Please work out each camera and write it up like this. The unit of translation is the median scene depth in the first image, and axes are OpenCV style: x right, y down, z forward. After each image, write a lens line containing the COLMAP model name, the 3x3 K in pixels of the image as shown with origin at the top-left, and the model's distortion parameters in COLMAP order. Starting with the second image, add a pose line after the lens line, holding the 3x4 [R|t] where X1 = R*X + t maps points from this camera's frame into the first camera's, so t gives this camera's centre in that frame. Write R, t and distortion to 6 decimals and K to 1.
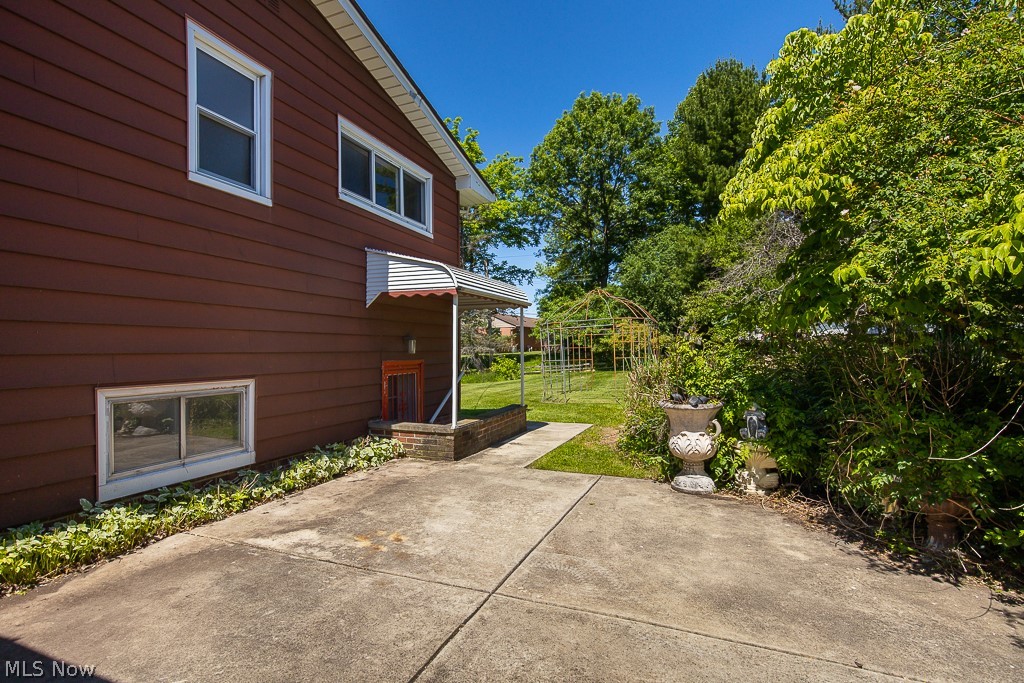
lens RADIAL K [[475.4, 0, 512.5], [0, 475.4, 346.6], [0, 0, 1]] dist [-0.013862, 0.002530]
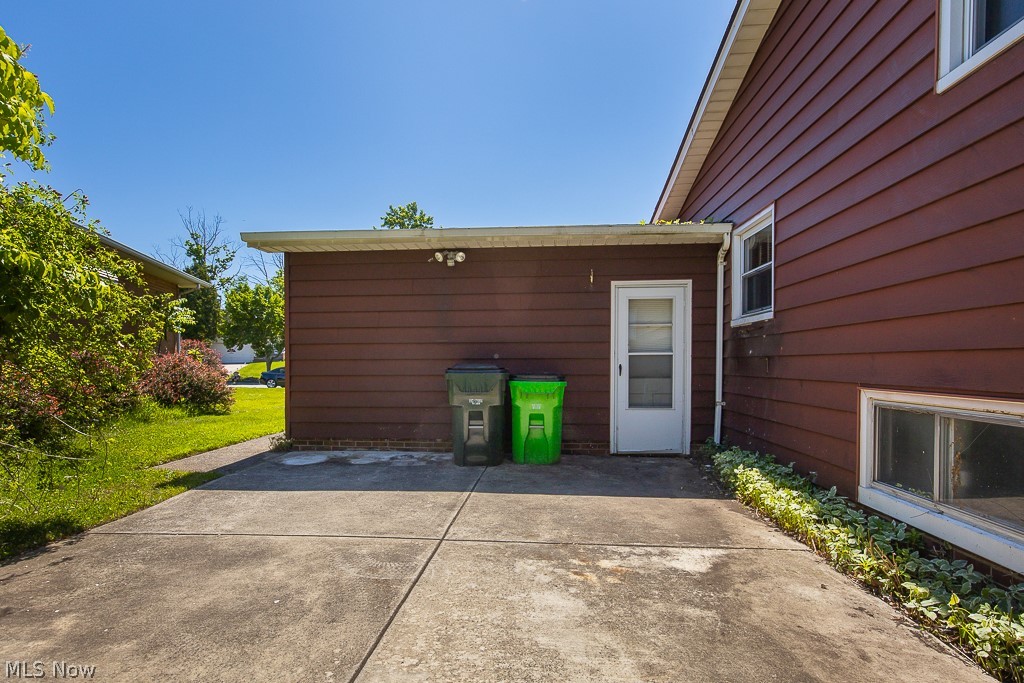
lens RADIAL K [[475.4, 0, 511.6], [0, 475.4, 343.1], [0, 0, 1]] dist [-0.013862, 0.002530]
pose [[-0.953985, -0.001232, -0.299852, 0.130255], [0.013422, 0.998814, -0.046805, 0.032128], [0.299554, -0.048676, -0.952837, 1.809871]]
